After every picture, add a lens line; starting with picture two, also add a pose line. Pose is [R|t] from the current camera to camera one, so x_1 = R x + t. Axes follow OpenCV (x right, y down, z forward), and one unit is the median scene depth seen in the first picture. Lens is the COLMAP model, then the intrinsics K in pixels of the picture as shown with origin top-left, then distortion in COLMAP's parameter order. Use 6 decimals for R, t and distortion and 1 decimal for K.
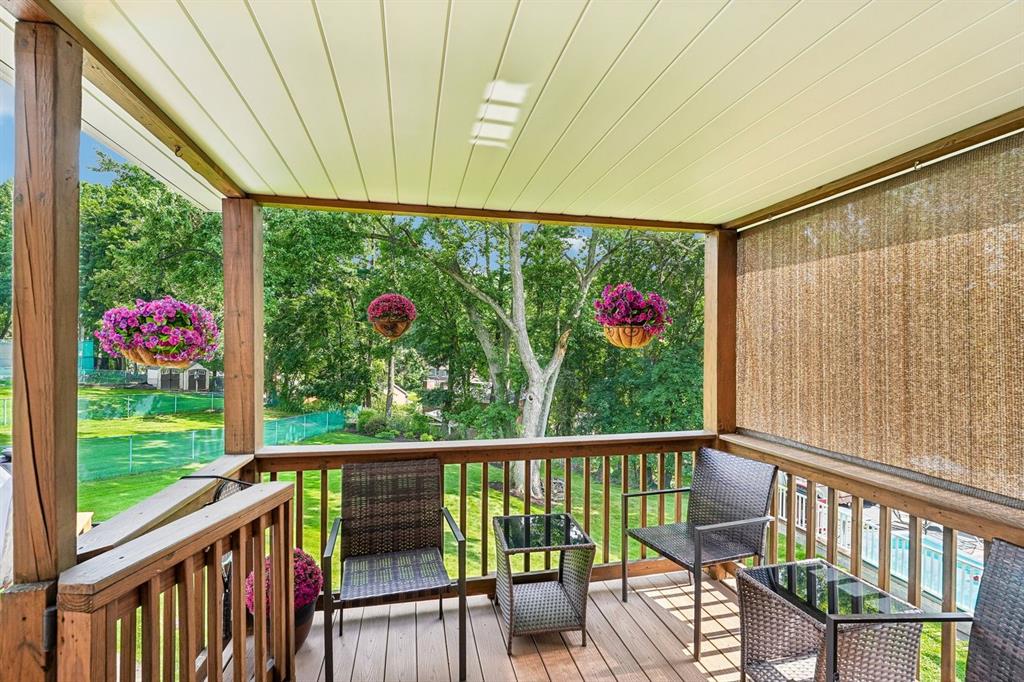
lens RADIAL K [[463.0, 0, 518.9], [0, 463.0, 344.9], [0, 0, 1]] dist [-0.016278, 0.000397]
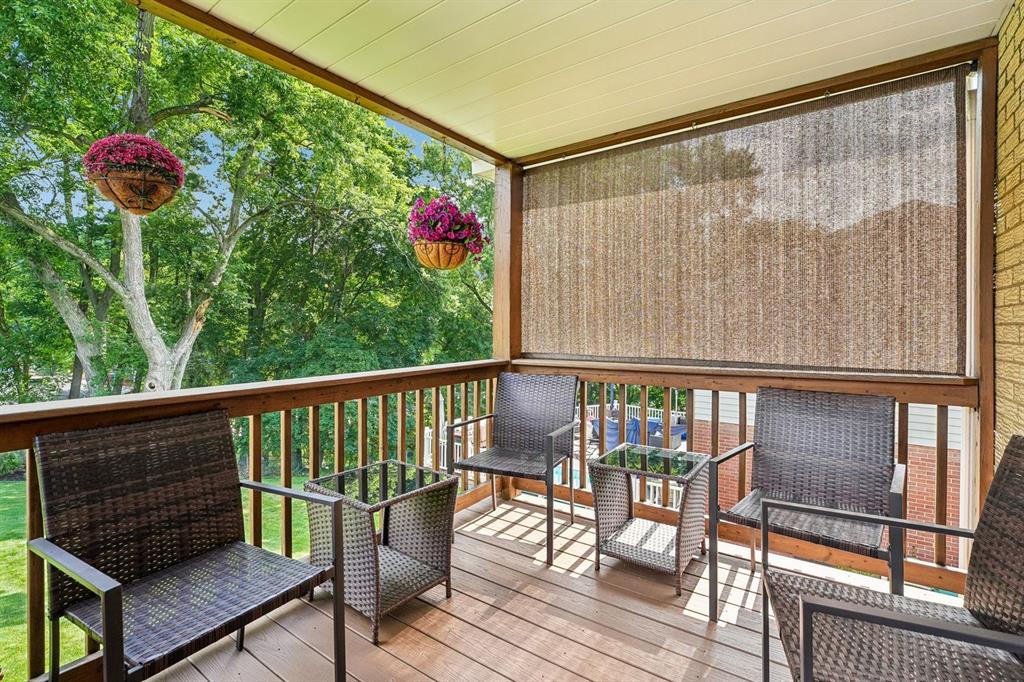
lens RADIAL K [[463.0, 0, 510.3], [0, 463.0, 325.6], [0, 0, 1]] dist [-0.016278, 0.000397]
pose [[0.749158, -0.009741, 0.662319, -0.284297], [0.007342, 0.999953, 0.006402, 0.120107], [-0.662350, 0.000067, 0.749194, 0.236337]]
